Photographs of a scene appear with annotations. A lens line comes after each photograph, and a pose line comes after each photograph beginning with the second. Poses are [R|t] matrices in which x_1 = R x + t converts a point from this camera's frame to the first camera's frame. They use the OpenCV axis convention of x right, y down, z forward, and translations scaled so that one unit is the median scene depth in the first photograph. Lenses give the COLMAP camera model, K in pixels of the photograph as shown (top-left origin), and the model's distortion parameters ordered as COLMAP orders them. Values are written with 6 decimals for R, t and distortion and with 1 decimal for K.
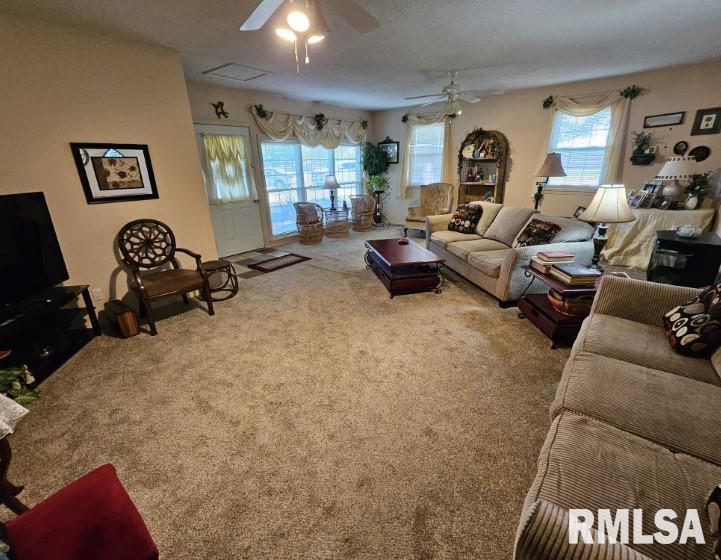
lens RADIAL K [[321.1, 0, 356.3], [0, 321.1, 279.4], [0, 0, 1]] dist [-0.005952, -0.000971]
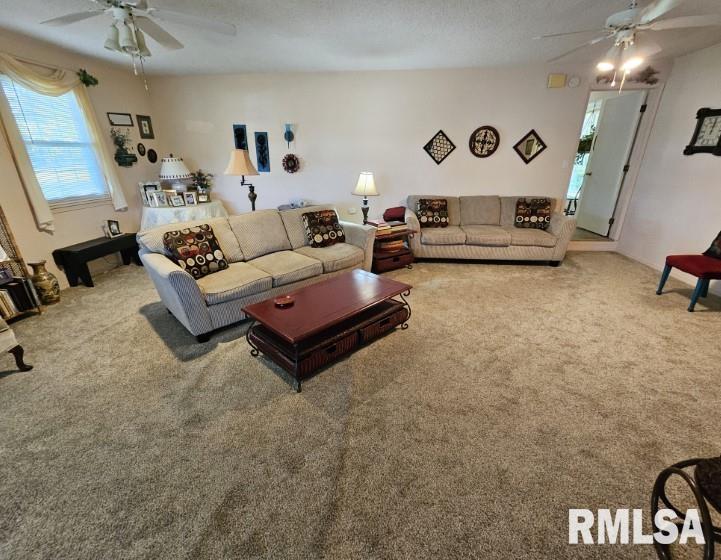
lens RADIAL K [[321.1, 0, 357.9], [0, 321.1, 280.4], [0, 0, 1]] dist [-0.005952, -0.000971]
pose [[-0.534894, -0.272986, 0.799605, -0.389472], [0.309244, 0.817450, 0.485946, -0.430945], [-0.786293, 0.507203, -0.352829, 1.257121]]
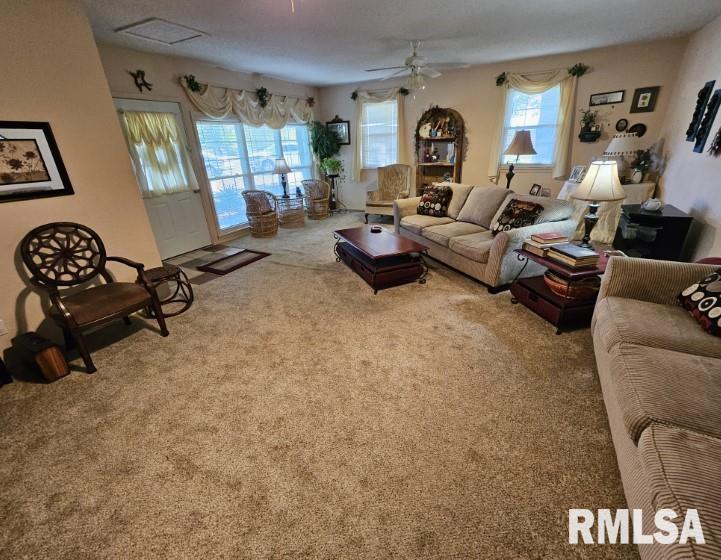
lens RADIAL K [[321.1, 0, 357.5], [0, 321.1, 279.6], [0, 0, 1]] dist [-0.005952, -0.000971]
pose [[0.980668, -0.087652, 0.174949, -0.094574], [0.079099, 0.995332, 0.055287, -0.034287], [-0.178979, -0.040380, 0.983024, 0.108936]]
